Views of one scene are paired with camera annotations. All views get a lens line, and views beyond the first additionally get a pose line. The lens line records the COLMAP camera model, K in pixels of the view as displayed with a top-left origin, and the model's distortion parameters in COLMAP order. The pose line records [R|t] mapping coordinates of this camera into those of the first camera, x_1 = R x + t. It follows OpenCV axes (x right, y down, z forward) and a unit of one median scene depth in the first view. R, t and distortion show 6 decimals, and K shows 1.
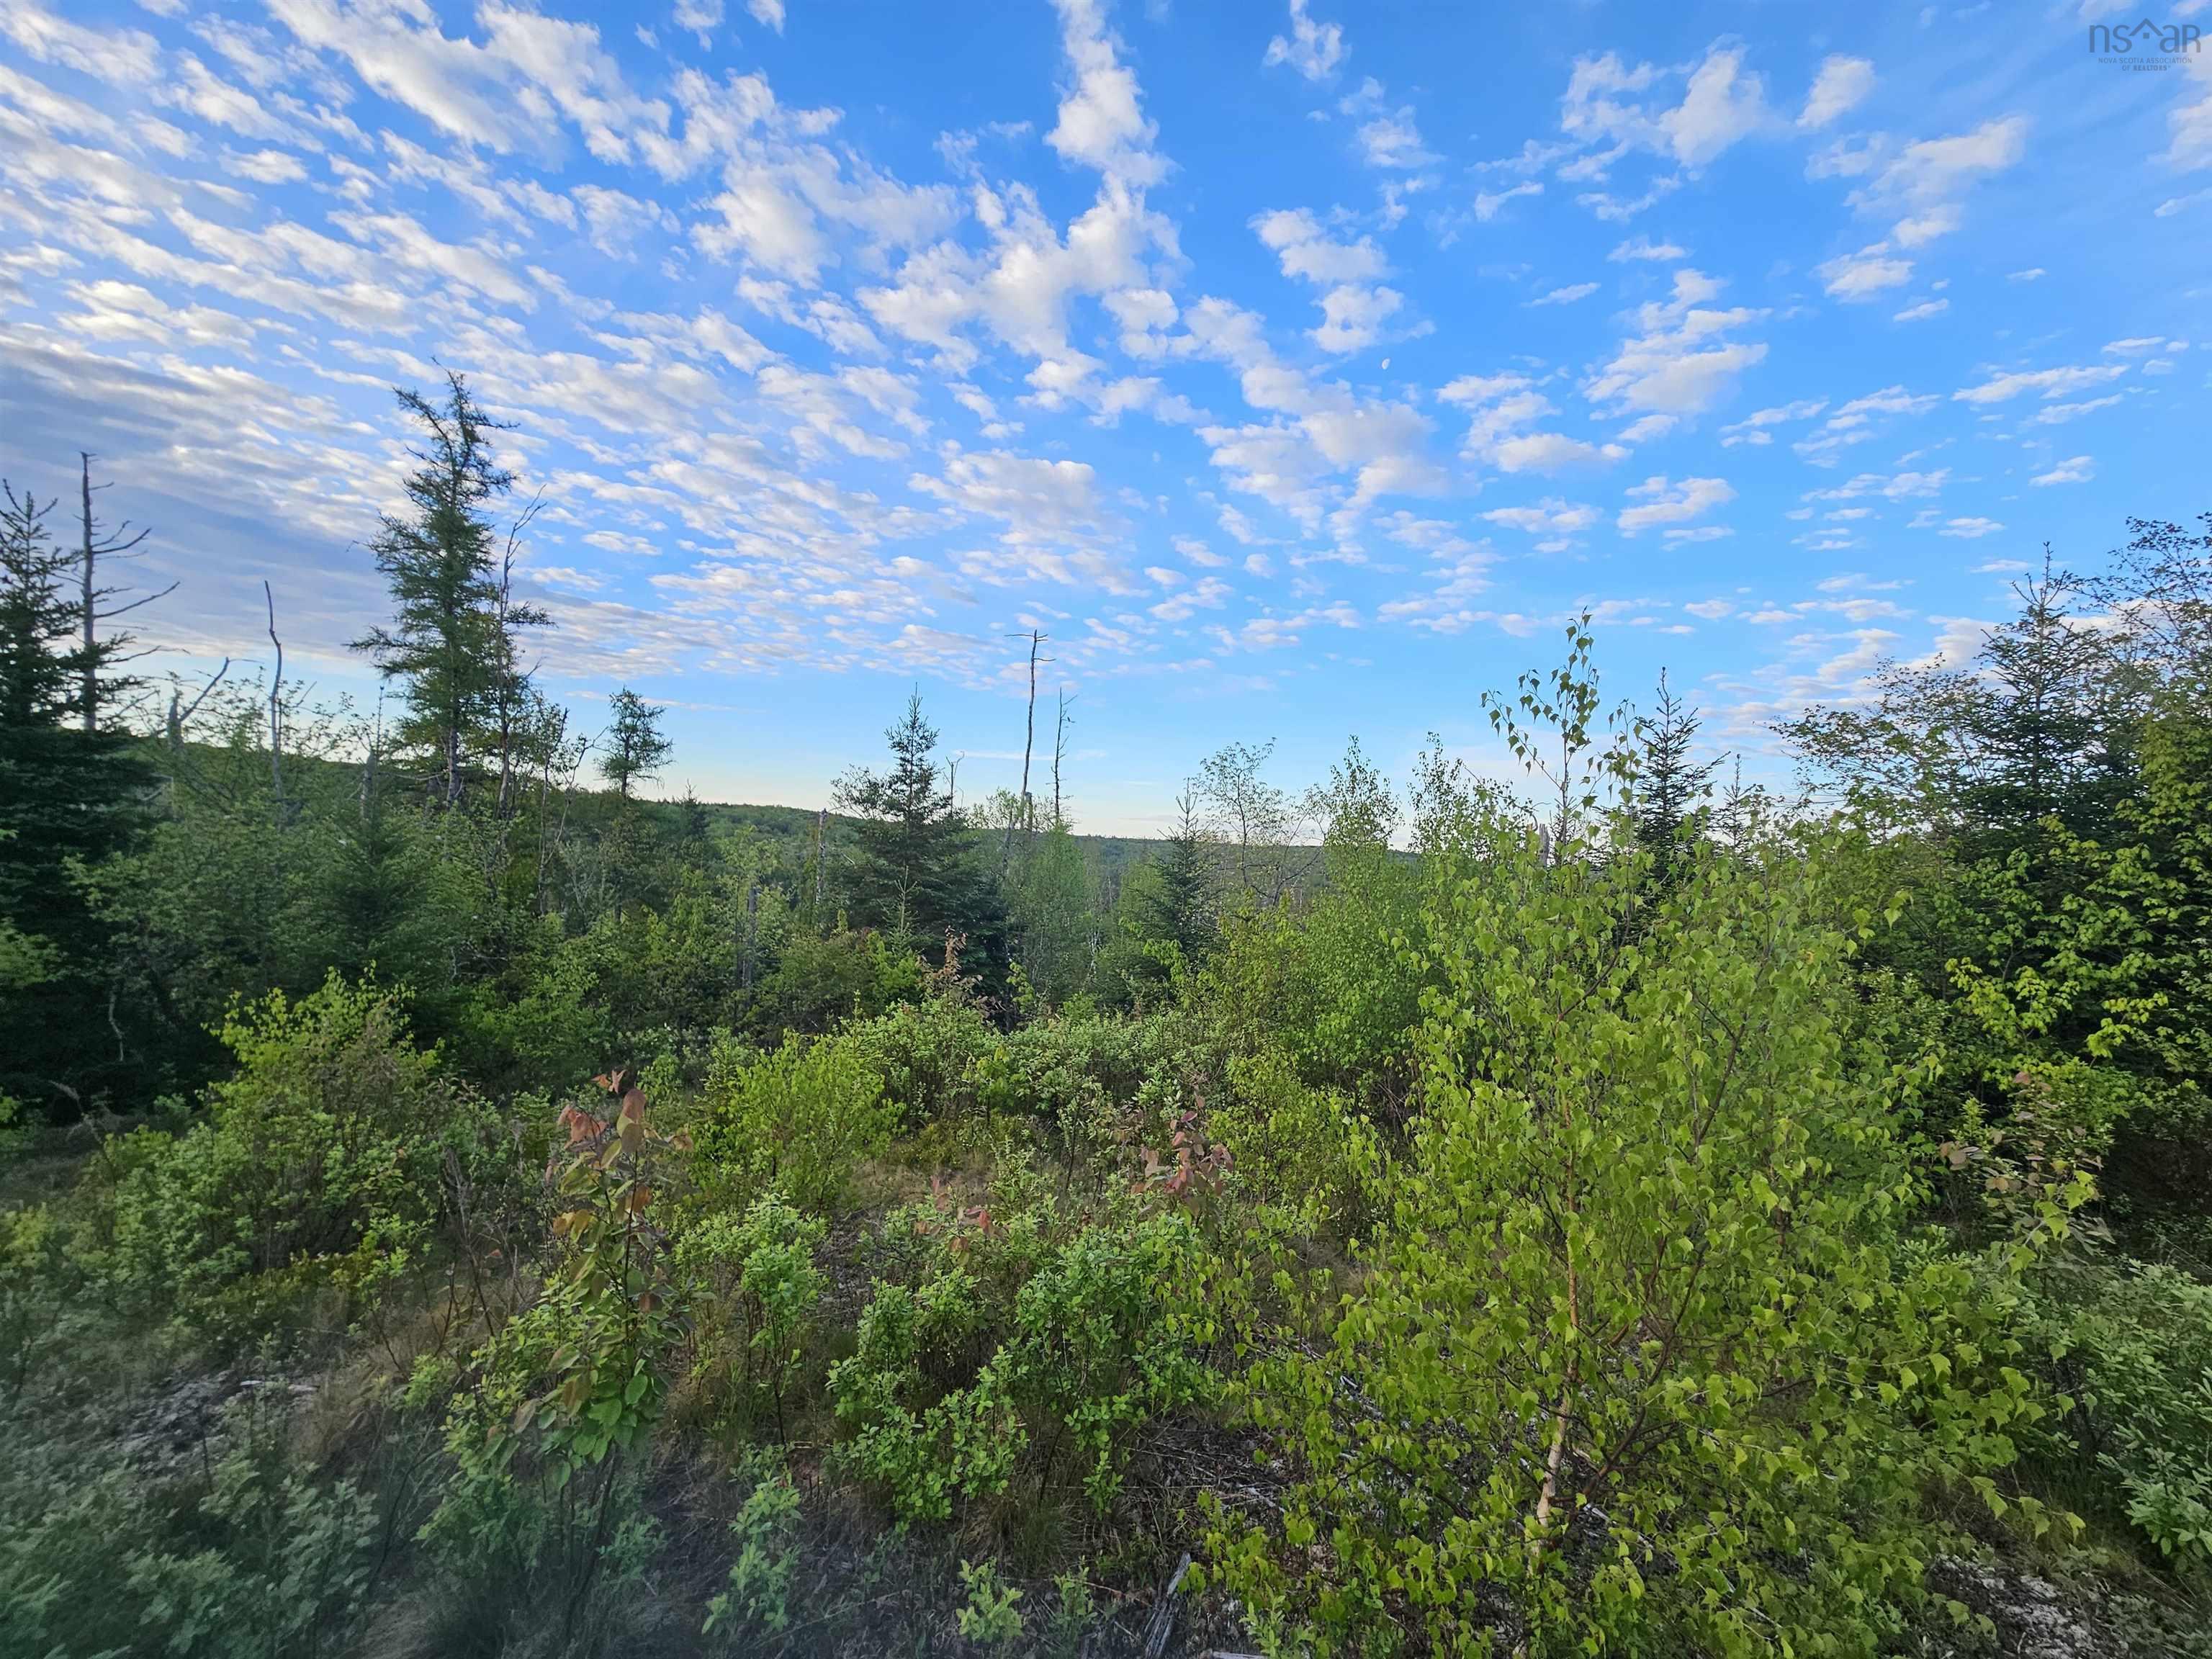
lens RADIAL K [[909.2, 0, 1102.6], [0, 909.2, 834.1], [0, 0, 1]] dist [0.003960, -0.001283]
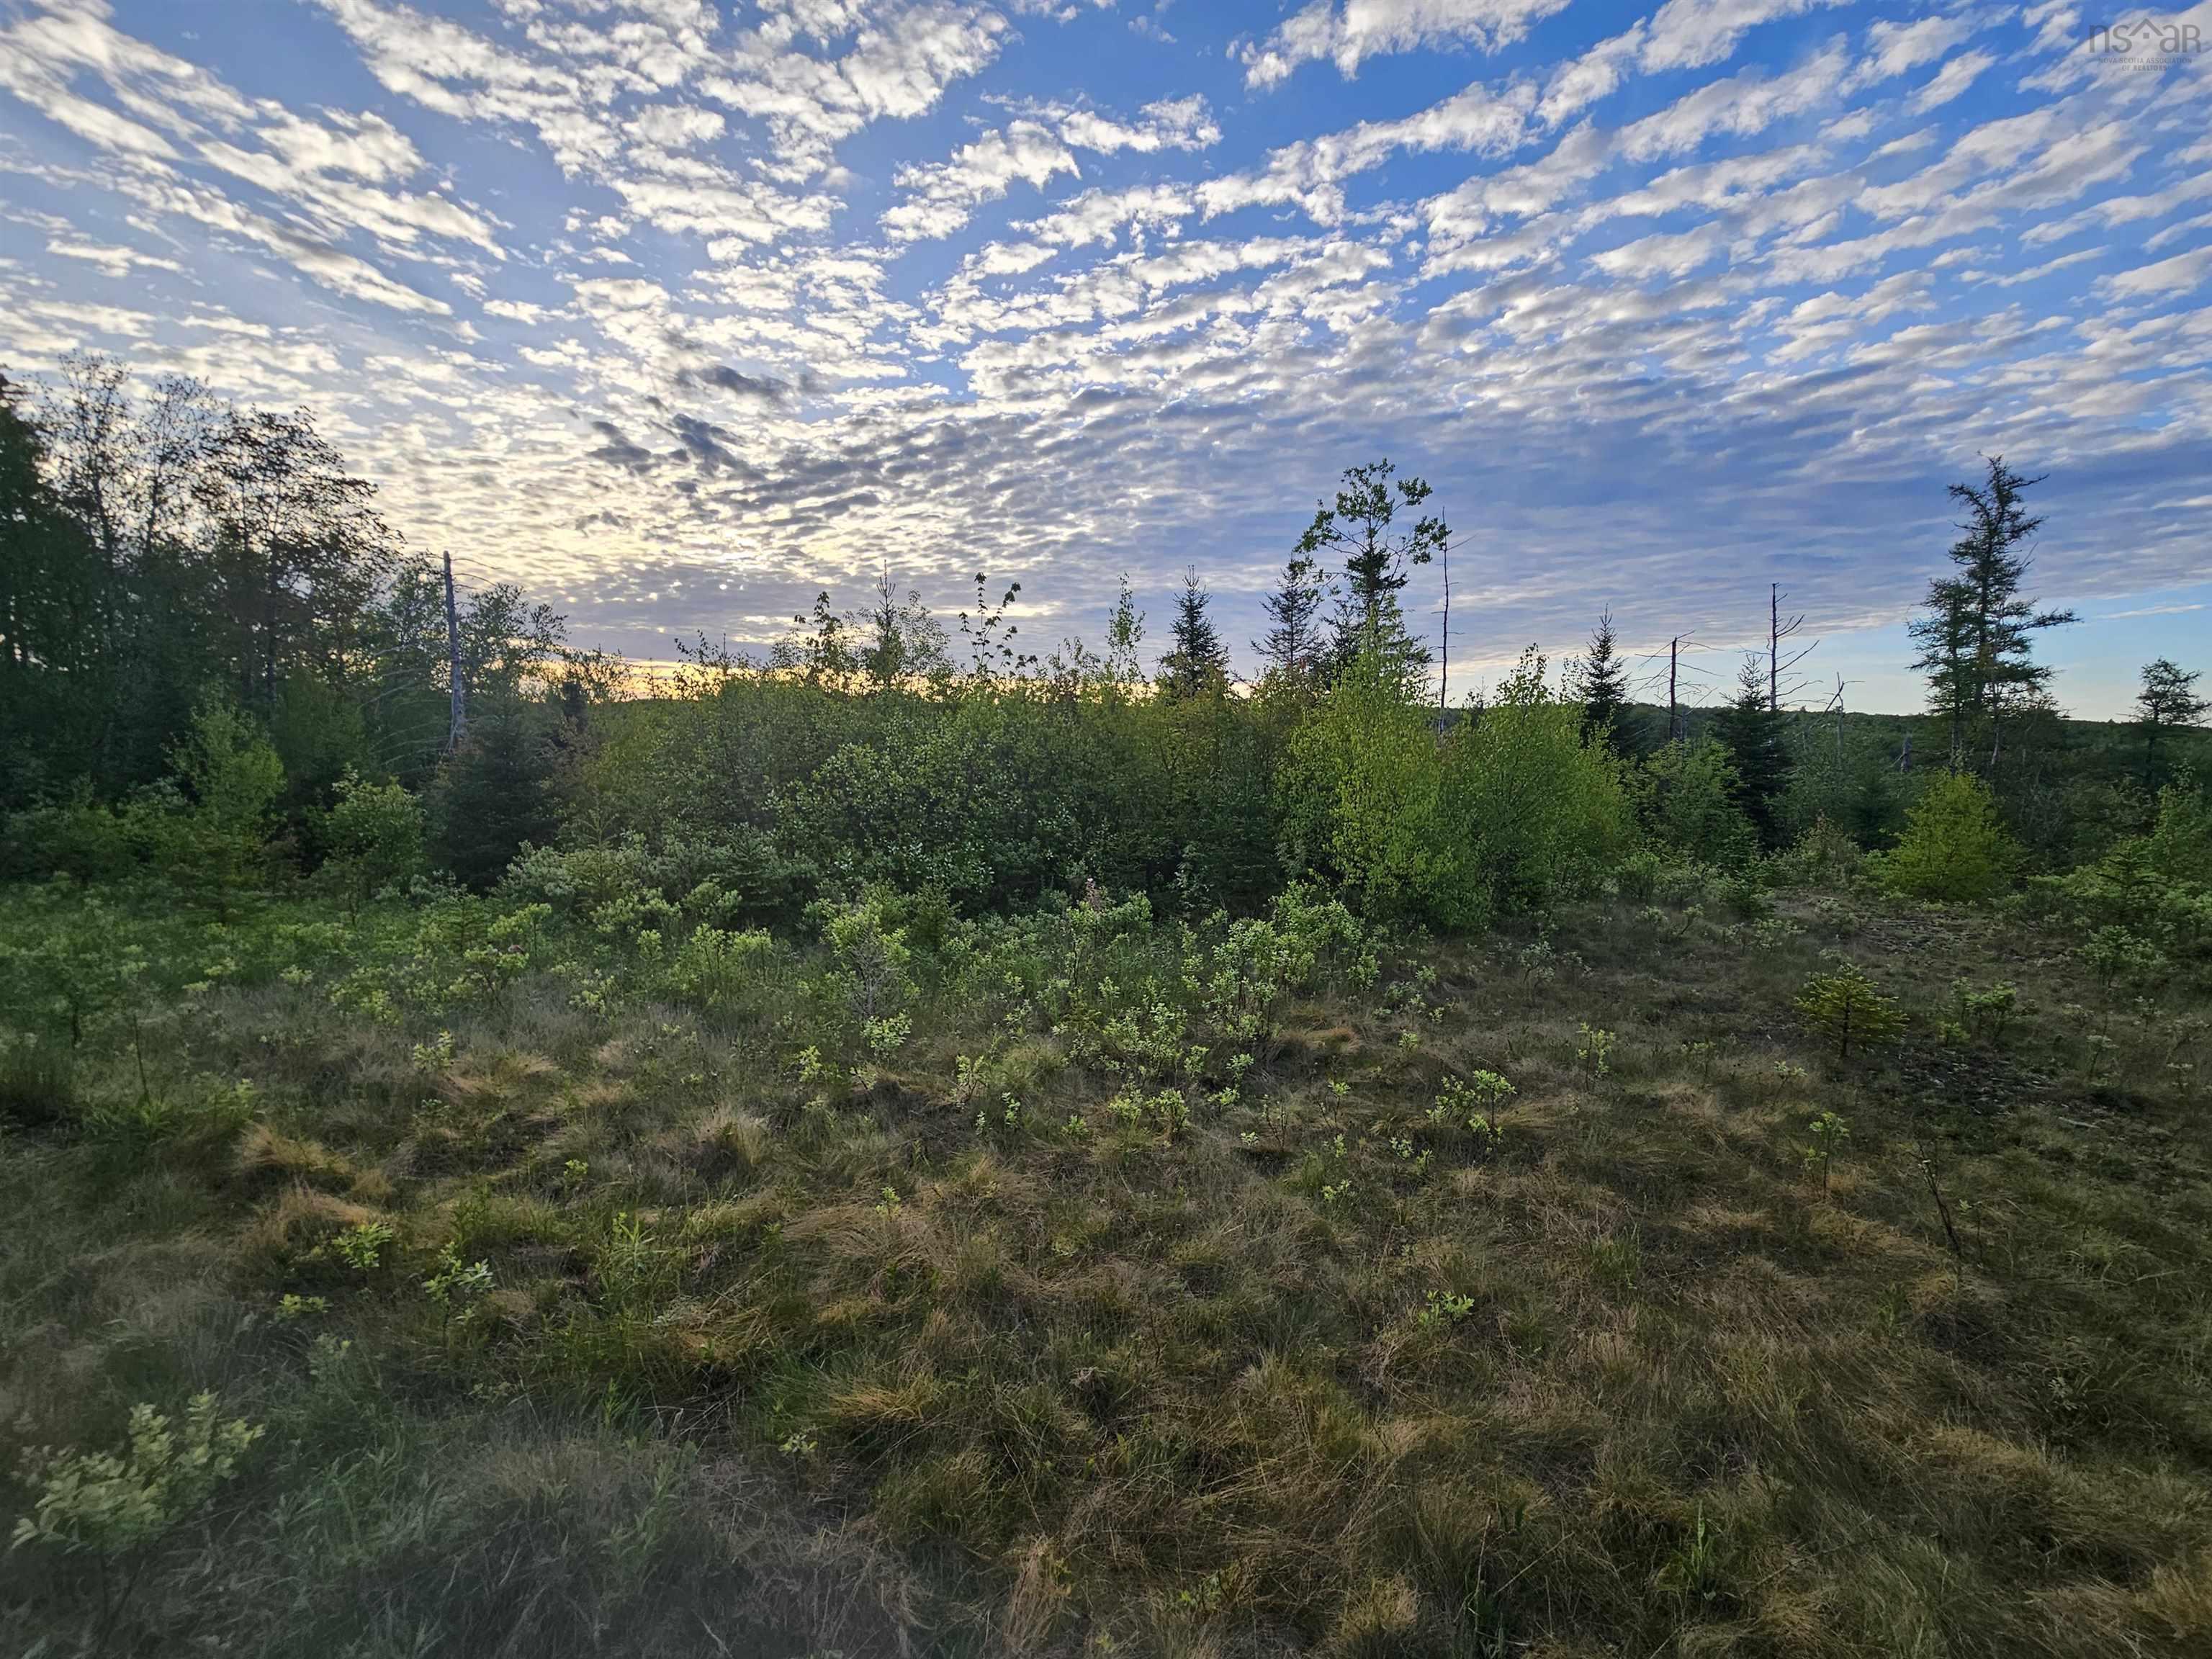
lens RADIAL K [[909.2, 0, 1102.6], [0, 909.2, 834.1], [0, 0, 1]] dist [0.003960, -0.001283]
pose [[0.102040, 0.036614, -0.994106, 0.564263], [0.003068, 0.999306, 0.037121, 0.014911], [0.994776, -0.006838, 0.101857, -0.509897]]
